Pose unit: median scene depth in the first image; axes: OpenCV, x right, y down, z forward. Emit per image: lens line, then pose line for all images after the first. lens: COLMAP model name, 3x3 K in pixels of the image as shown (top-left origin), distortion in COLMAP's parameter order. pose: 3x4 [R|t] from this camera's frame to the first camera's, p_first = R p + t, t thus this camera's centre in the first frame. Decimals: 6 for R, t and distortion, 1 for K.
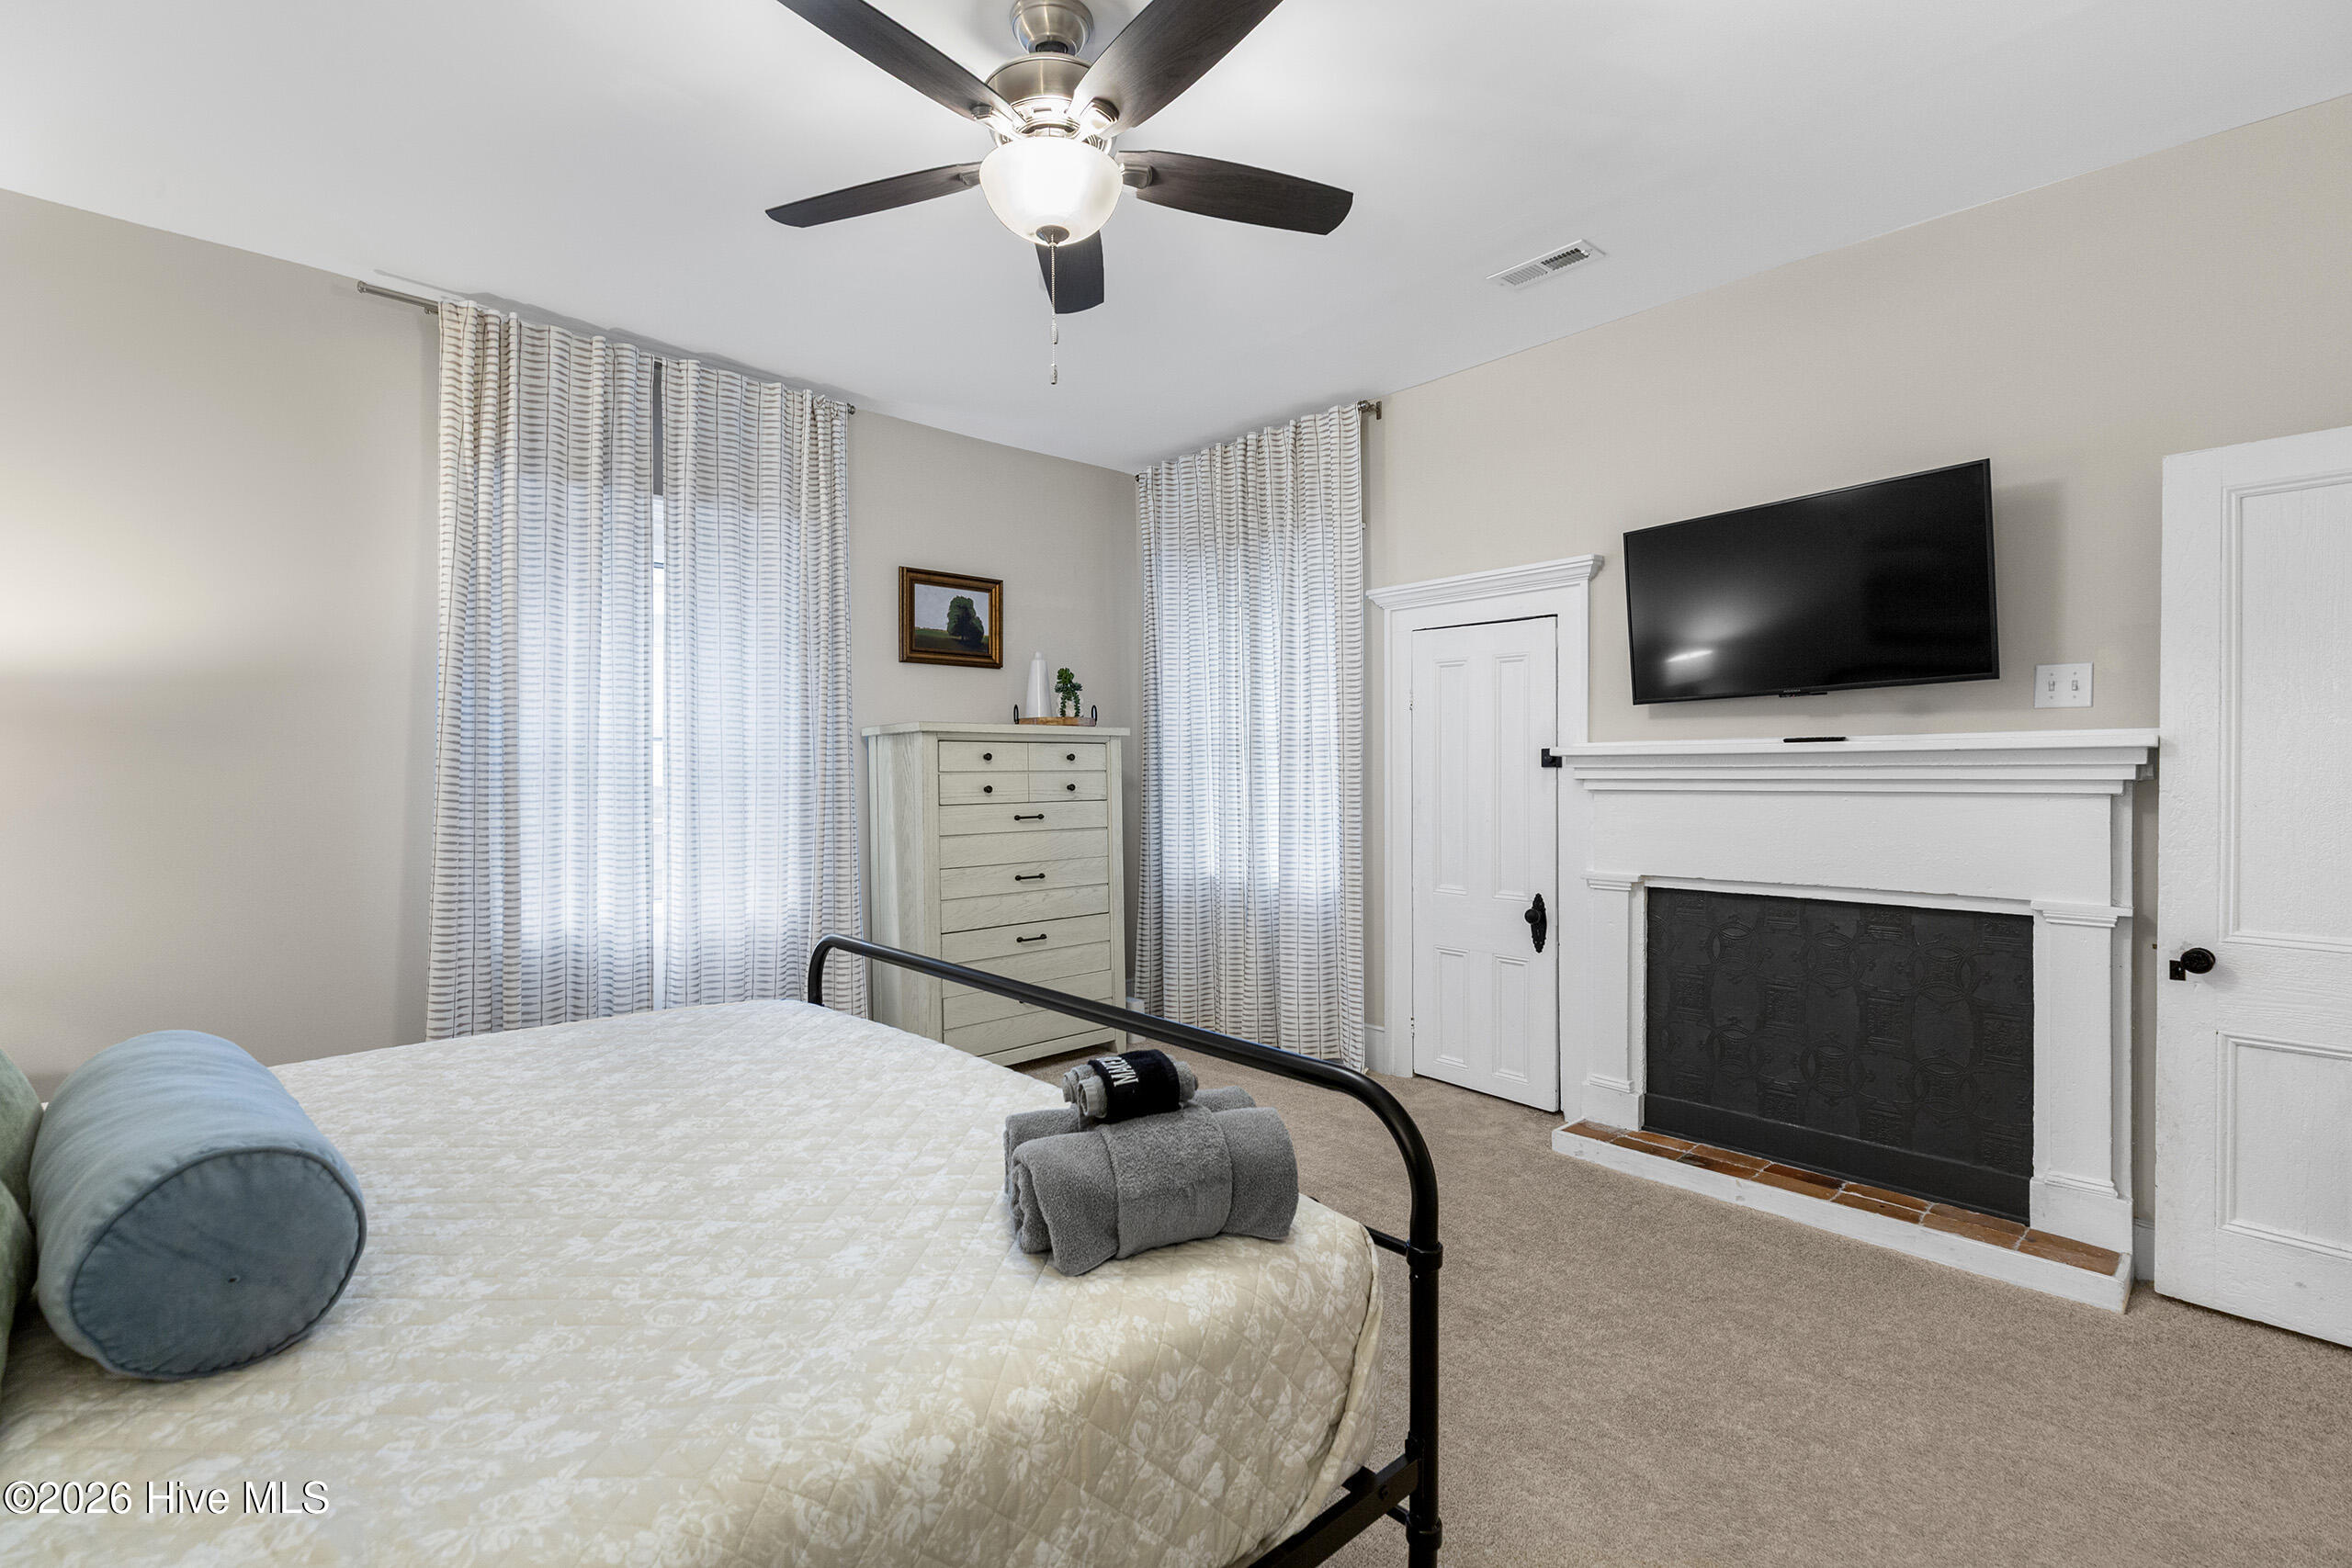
lens RADIAL K [[1059.2, 0, 1176.6], [0, 1059.2, 754.2], [0, 0, 1]] dist [0.006397, -0.000798]
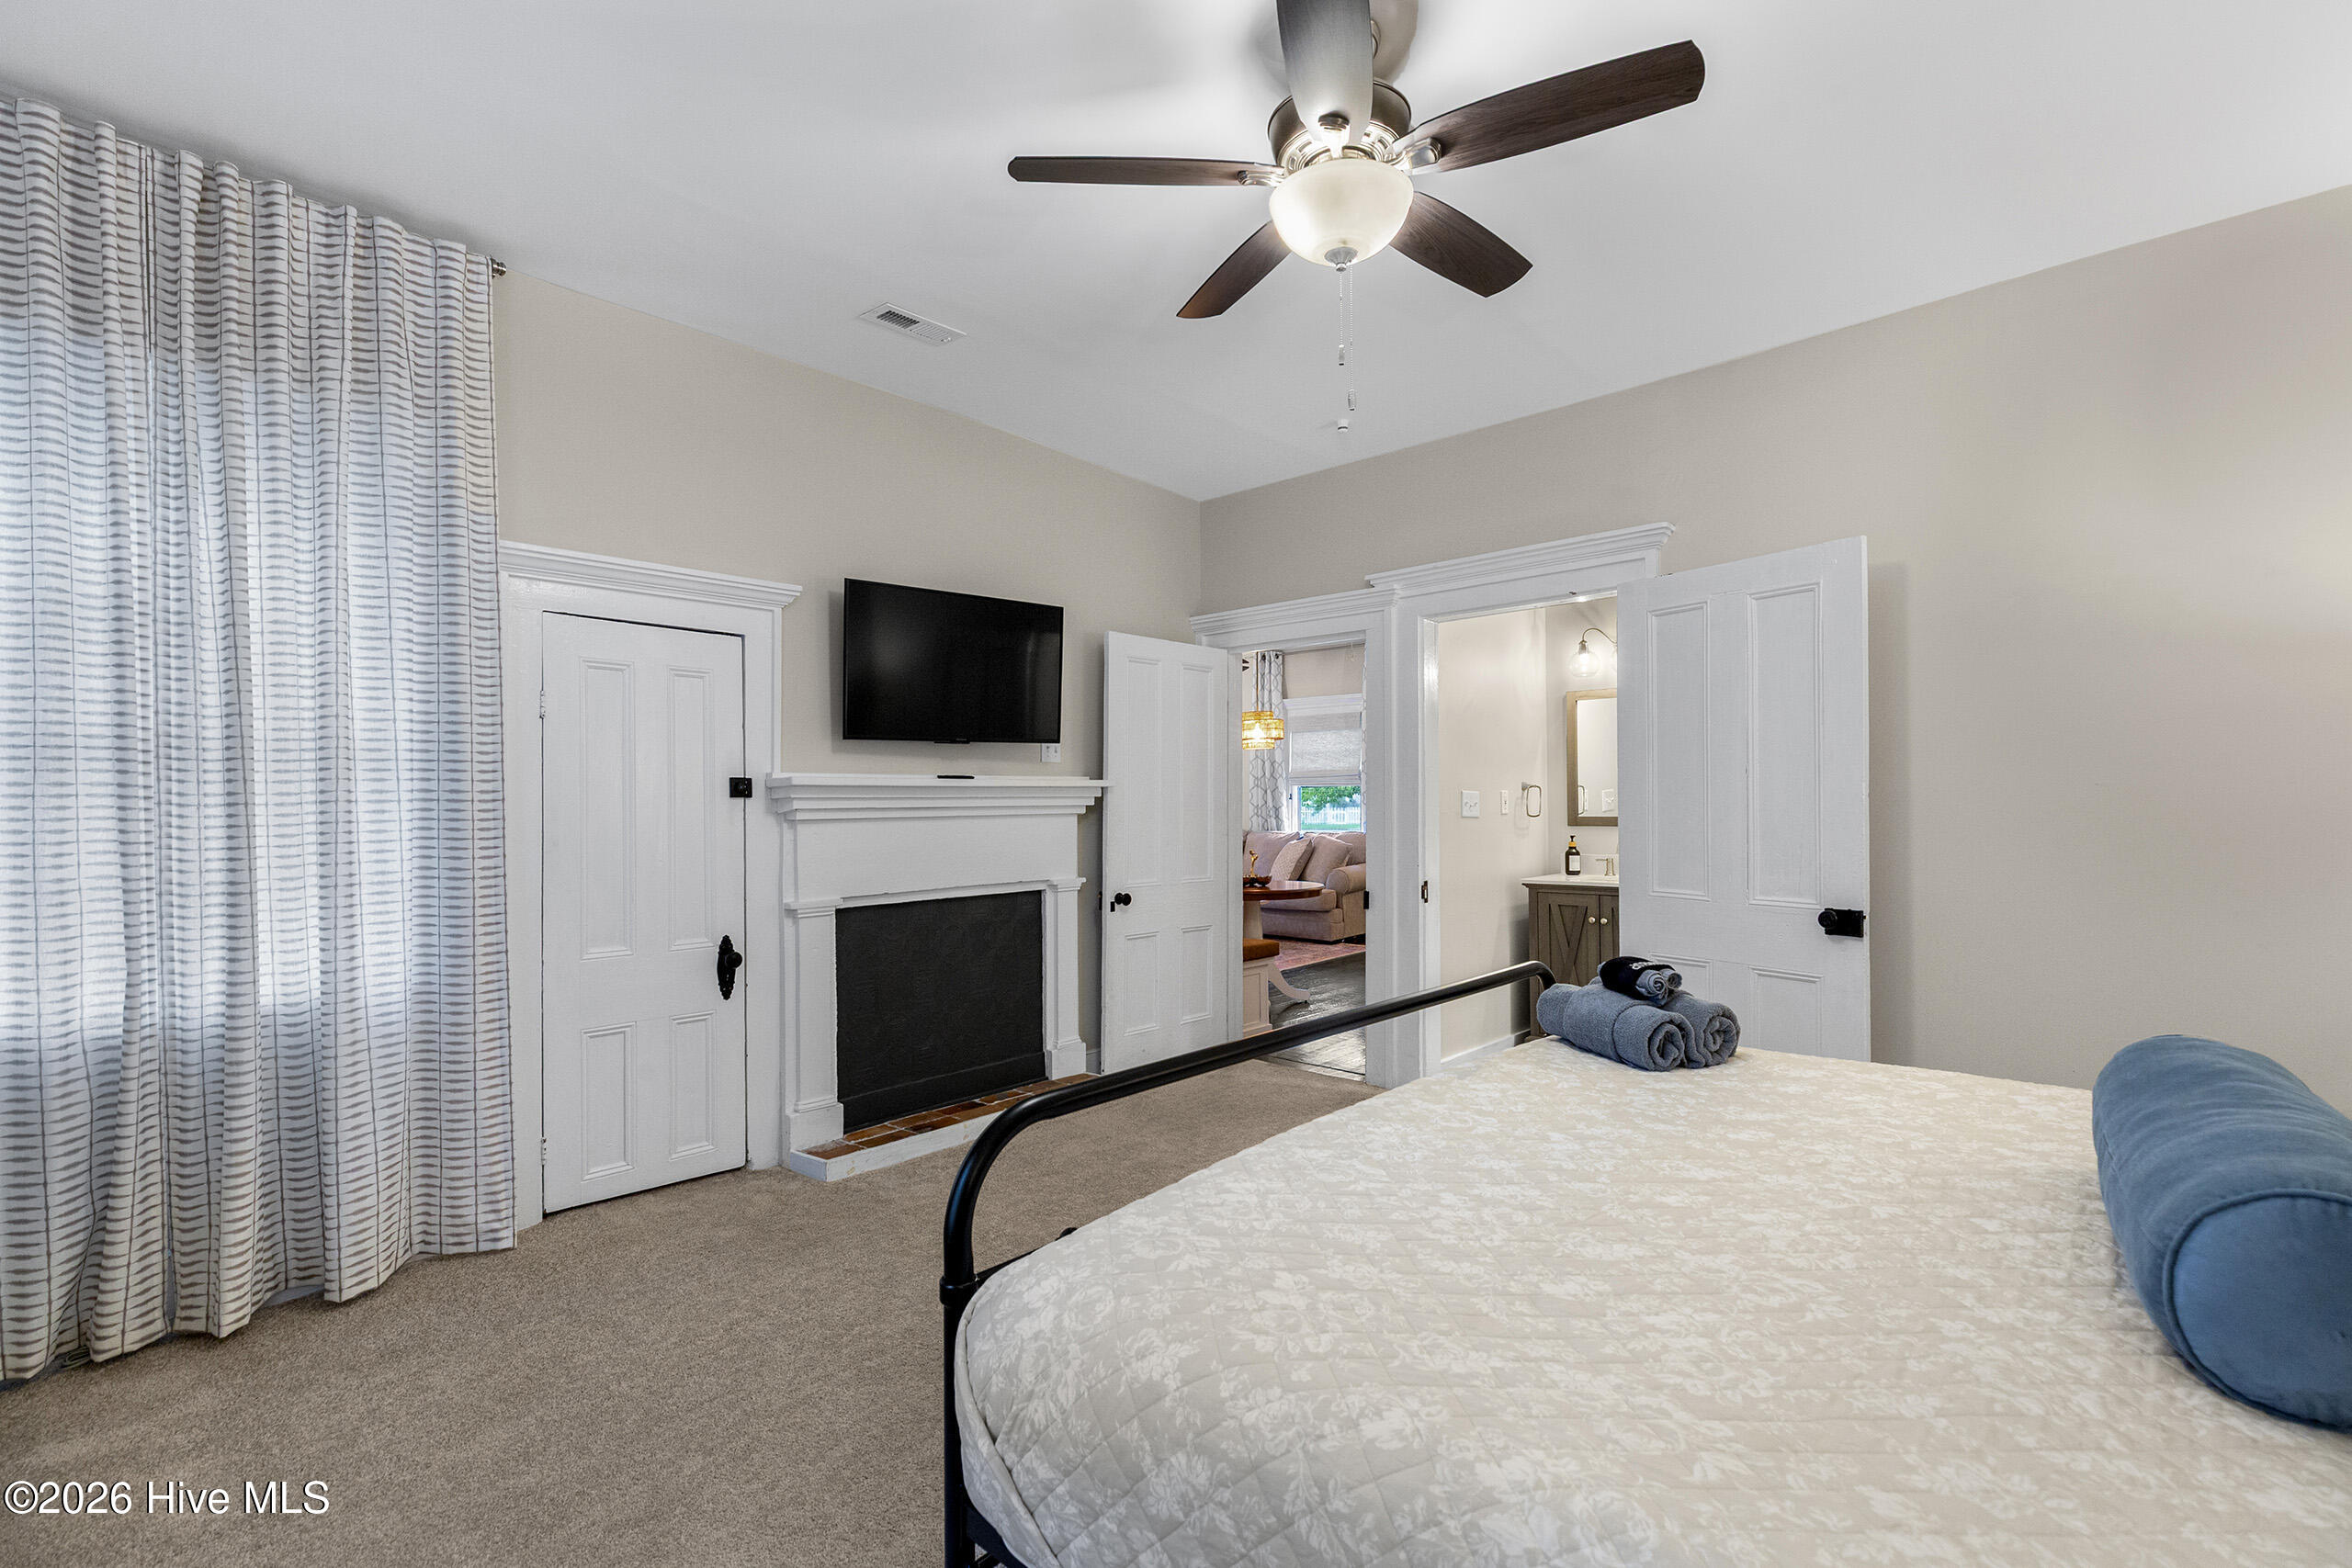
lens RADIAL K [[1050.9, 0, 1178.6], [0, 1050.9, 769.5], [0, 0, 1]] dist [0.007188, -0.001024]
pose [[-0.088784, 0.034896, 0.995439, -0.714338], [-0.005302, 0.999355, -0.035507, 0.021586], [-0.996037, -0.008430, -0.088542, 0.814201]]
